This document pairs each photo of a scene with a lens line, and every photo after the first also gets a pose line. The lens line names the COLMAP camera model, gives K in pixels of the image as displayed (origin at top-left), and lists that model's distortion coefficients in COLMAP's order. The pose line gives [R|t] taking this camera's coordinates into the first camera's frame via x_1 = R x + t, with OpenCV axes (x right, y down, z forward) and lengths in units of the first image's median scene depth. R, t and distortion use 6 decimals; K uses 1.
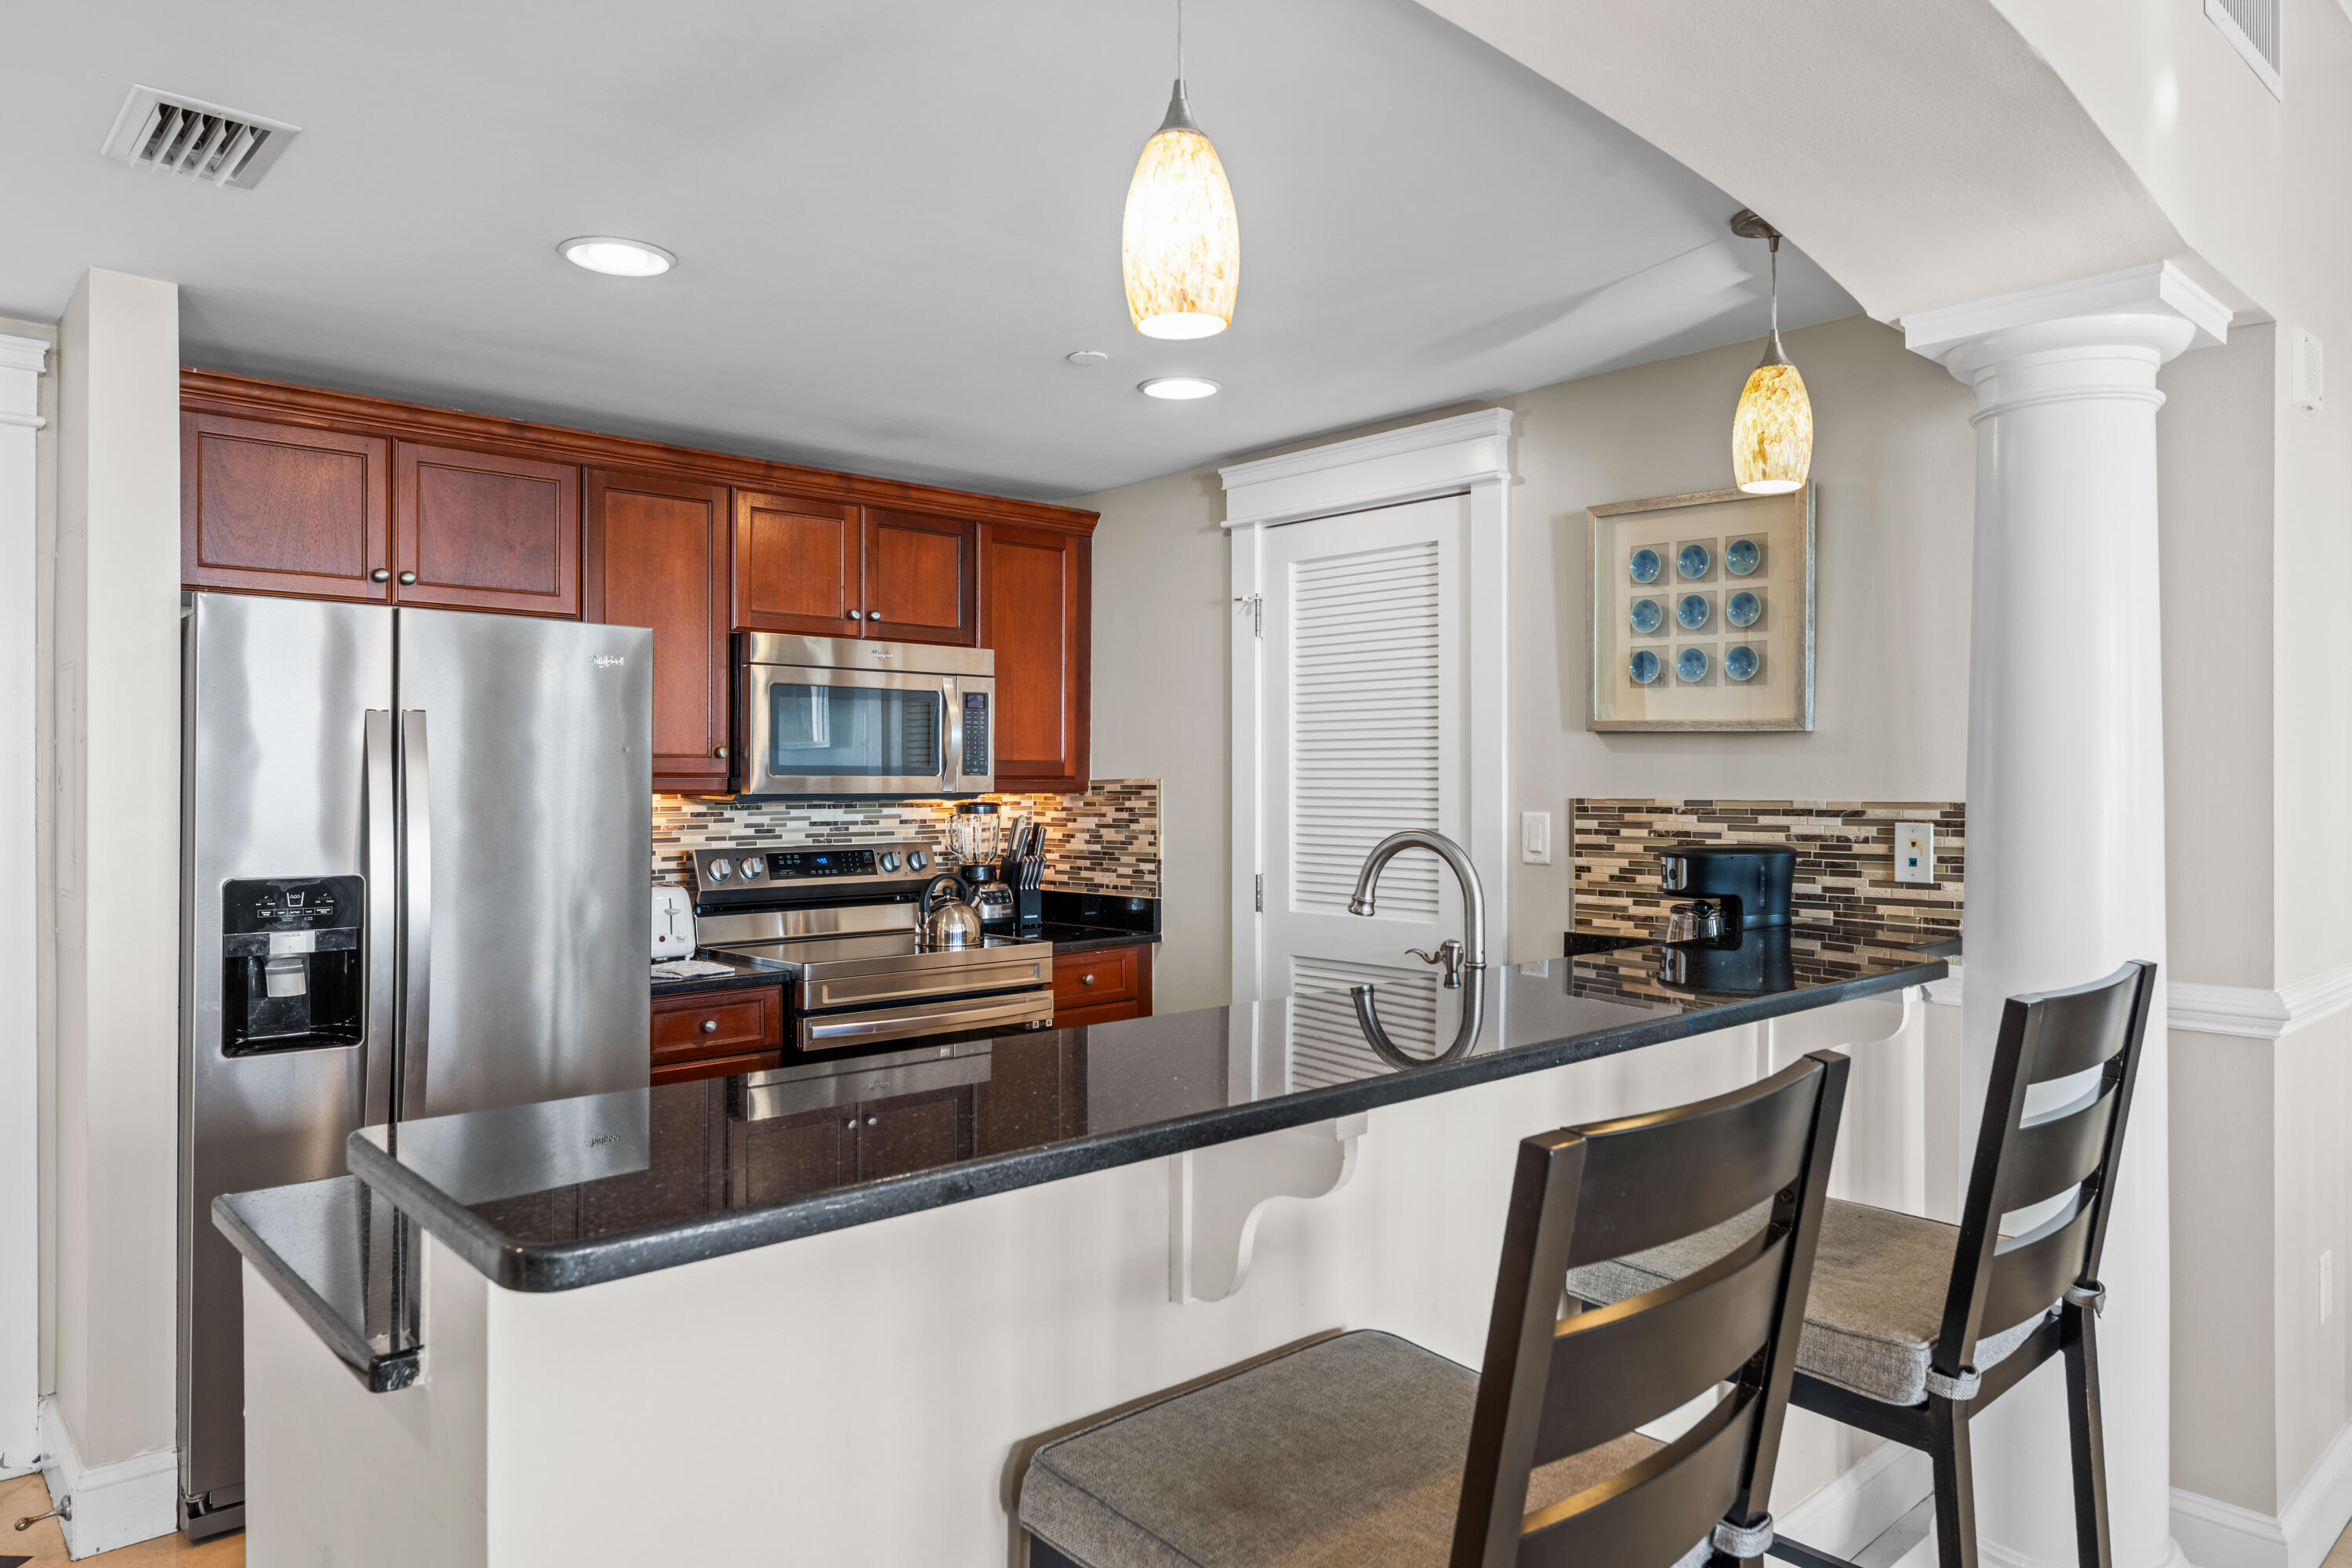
lens RADIAL K [[1499.2, 0, 1176.0], [0, 1499.2, 784.0], [0, 0, 1]] dist [-0.000785, -0.000355]
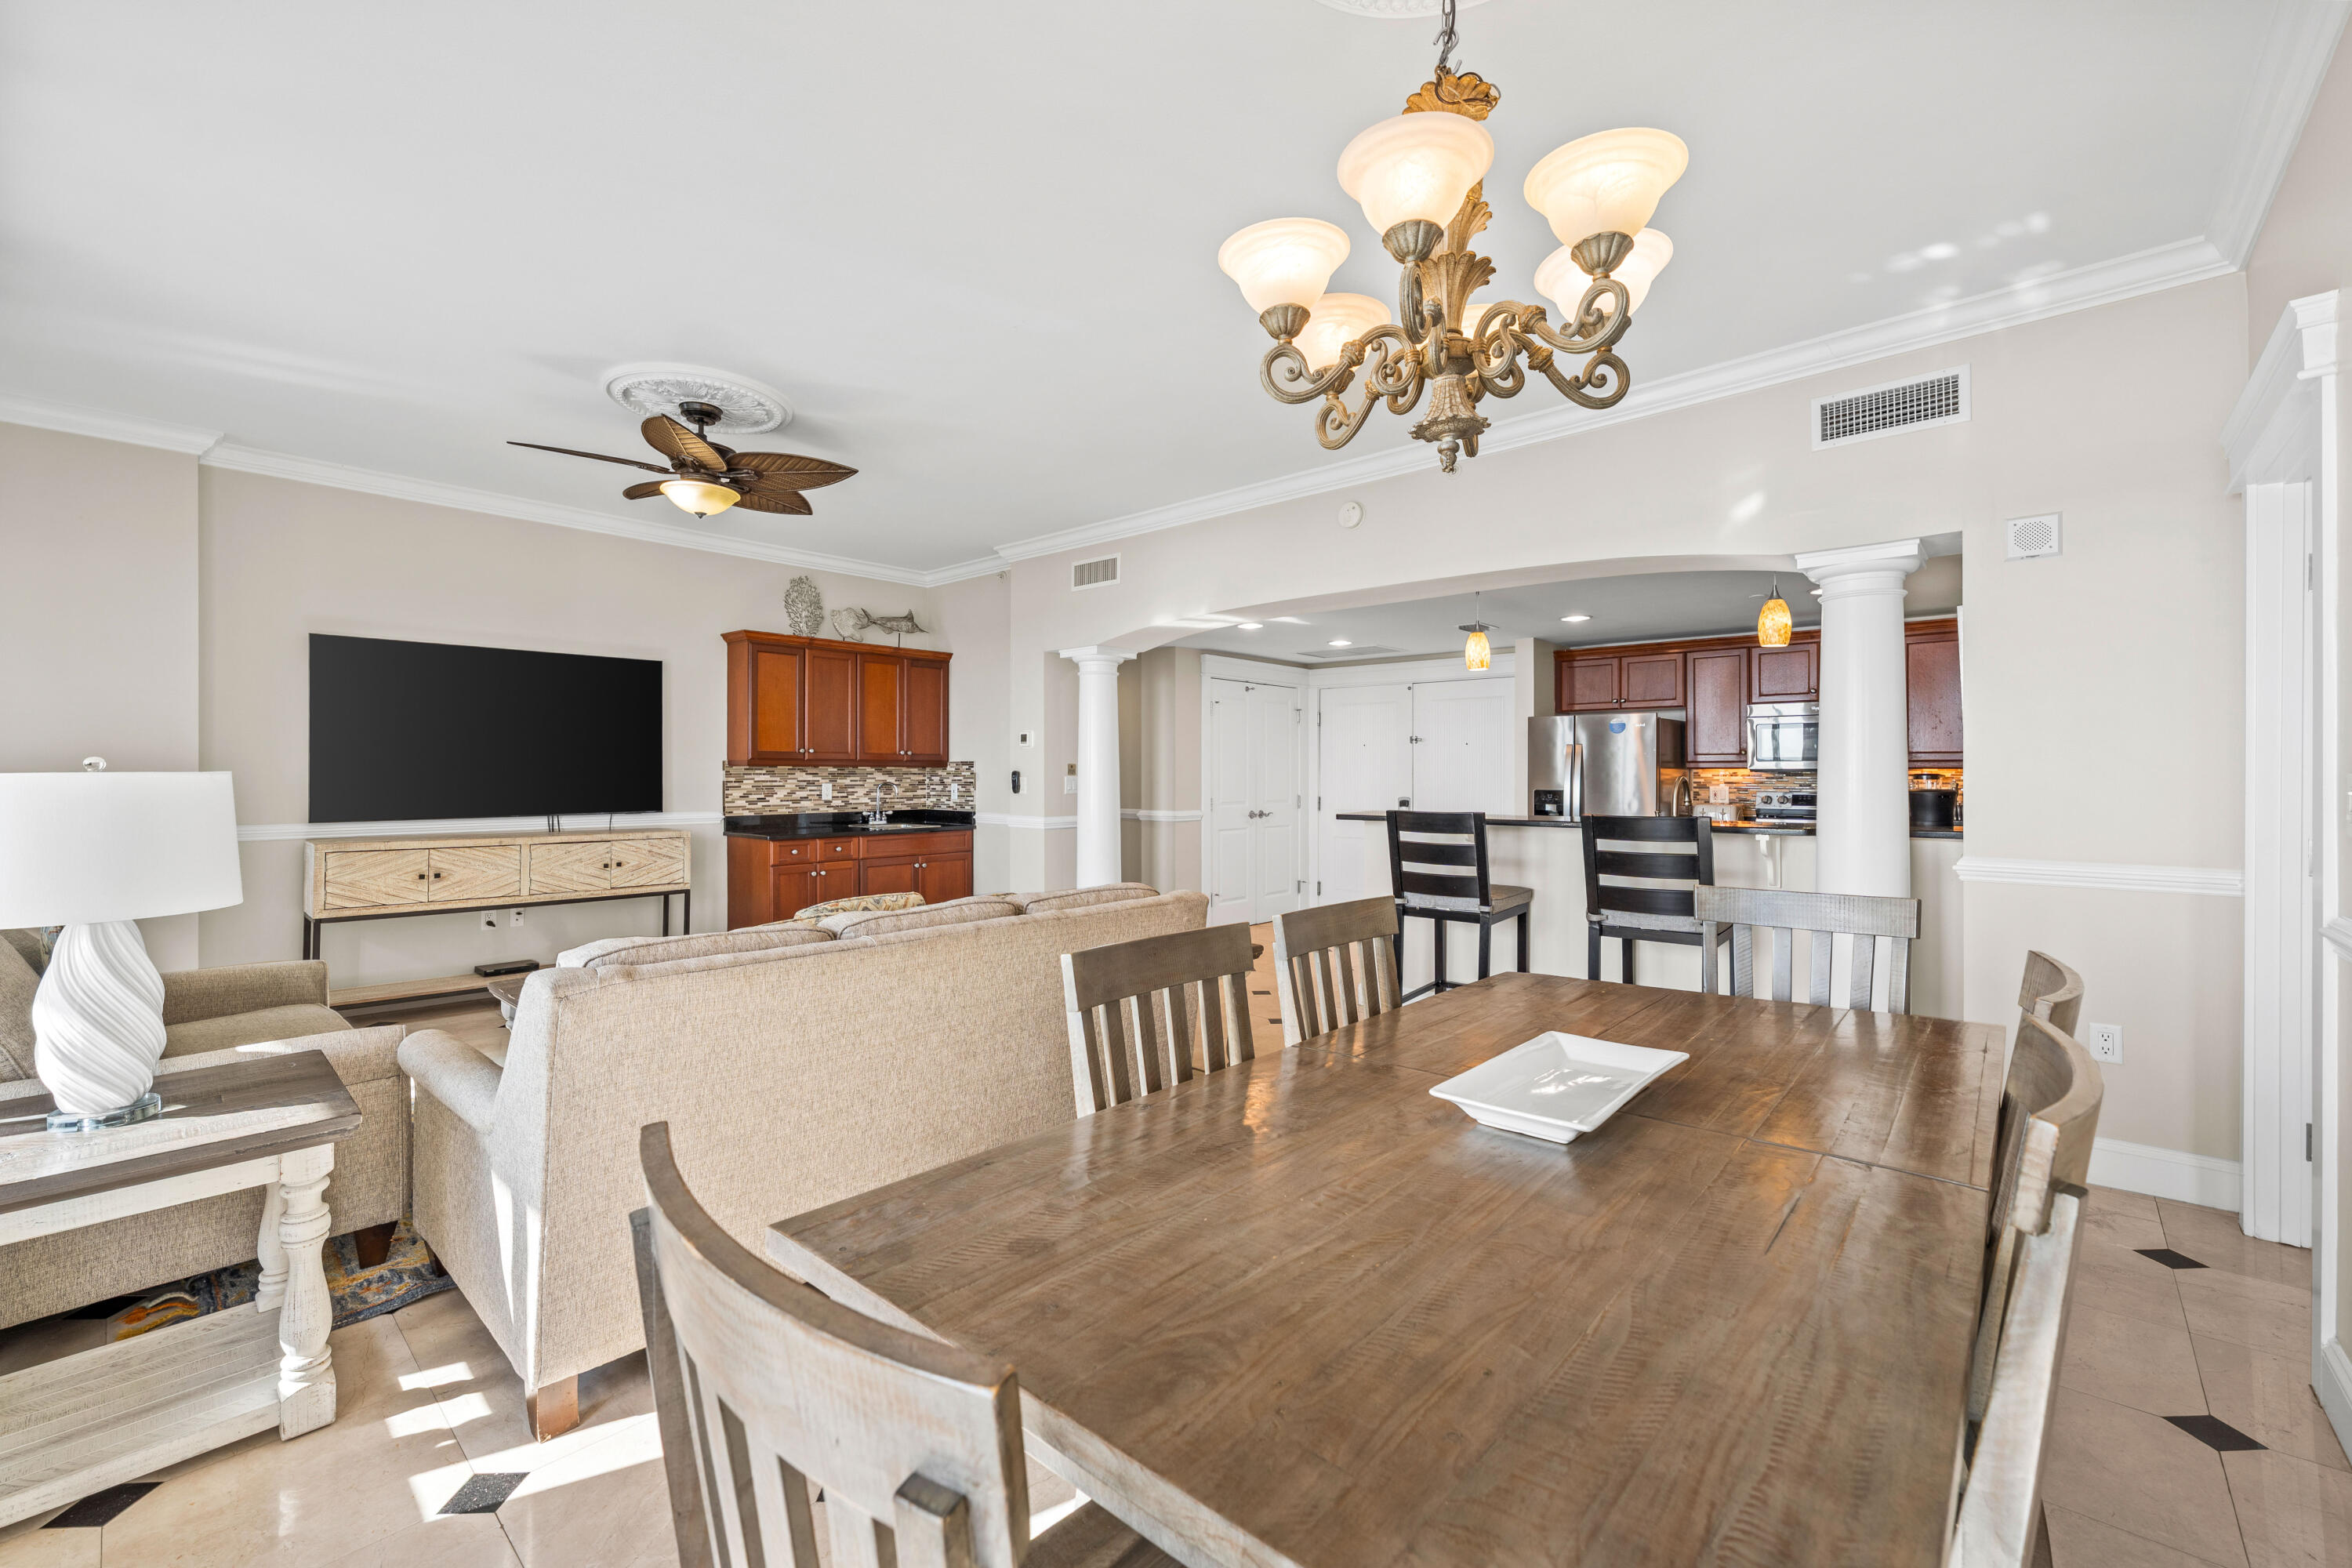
lens RADIAL K [[968.8, 0, 1167.5], [0, 968.8, 770.3], [0, 0, 1]] dist [-0.001251, -0.000282]
pose [[0.092034, -0.004295, -0.995747, 1.131955], [-0.000692, 0.999990, -0.004377, 0.015460], [0.995756, 0.001092, 0.092030, -0.118571]]
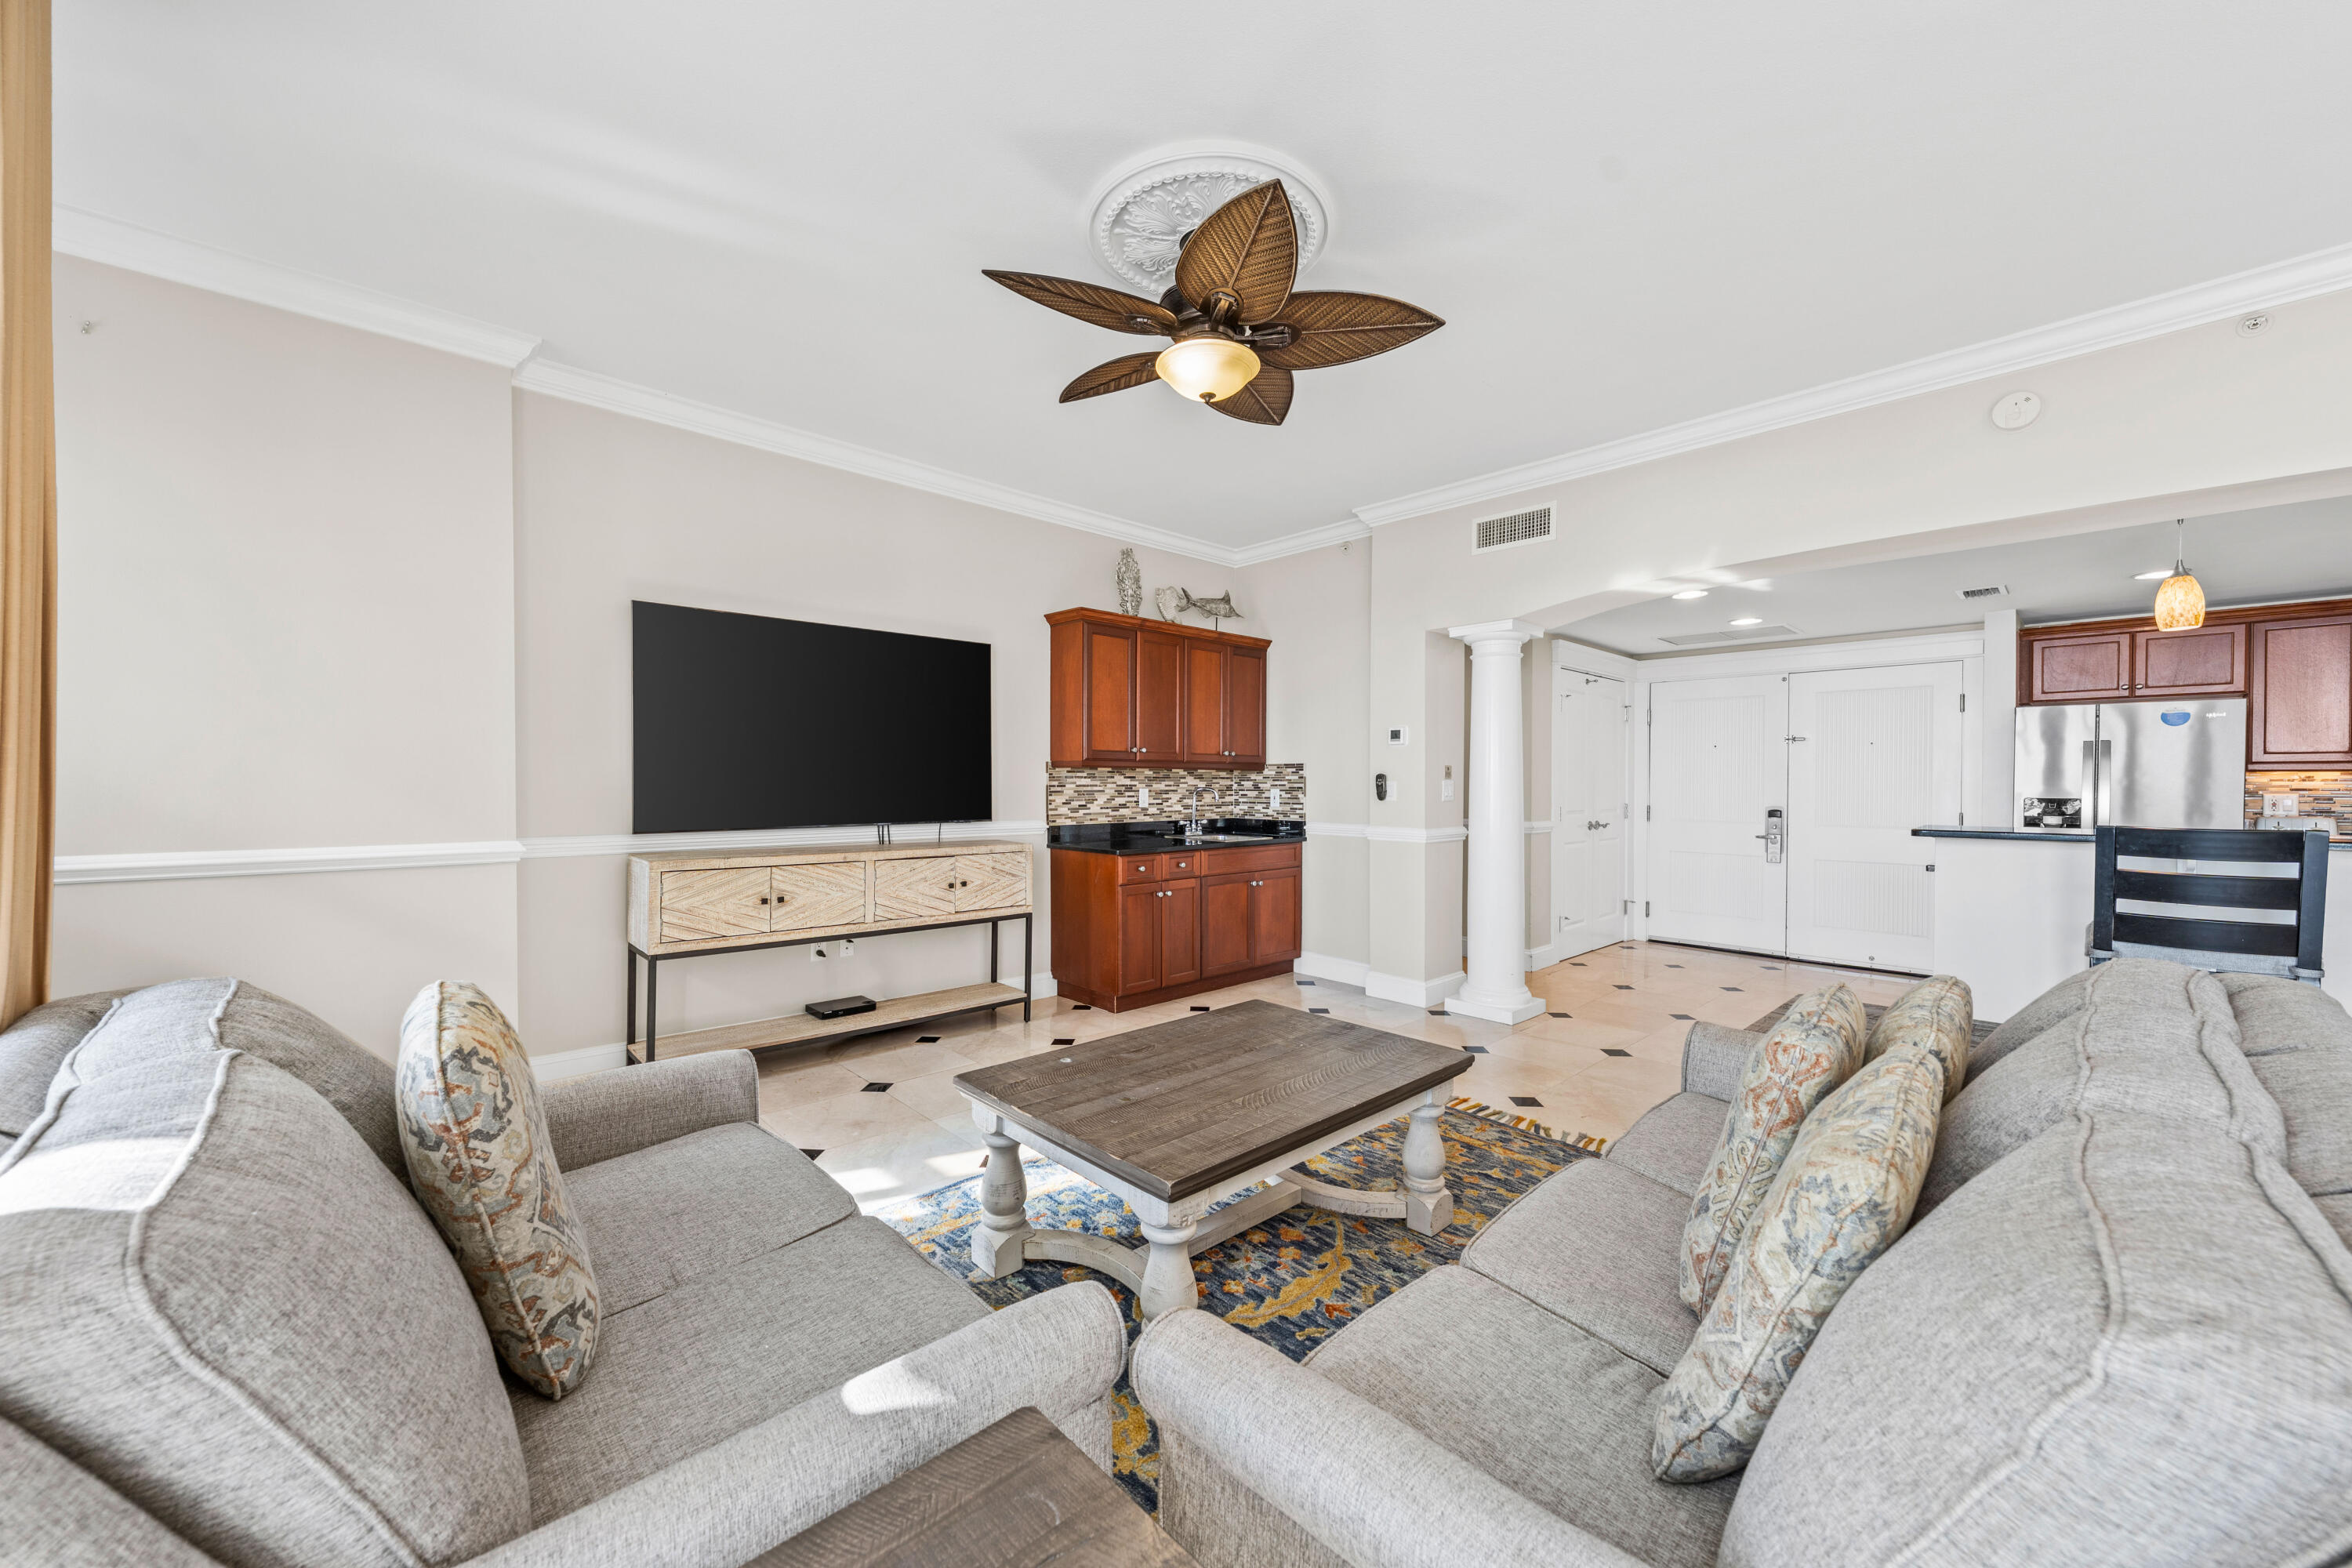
lens RADIAL K [[879.1, 0, 1170.9], [0, 879.1, 793.0], [0, 0, 1]] dist [-0.001005, -0.000083]
pose [[0.011370, 0.010195, -0.999883, 0.750440], [-0.002074, 0.999946, 0.010172, 0.024225], [0.999933, 0.001958, 0.011391, -0.516026]]
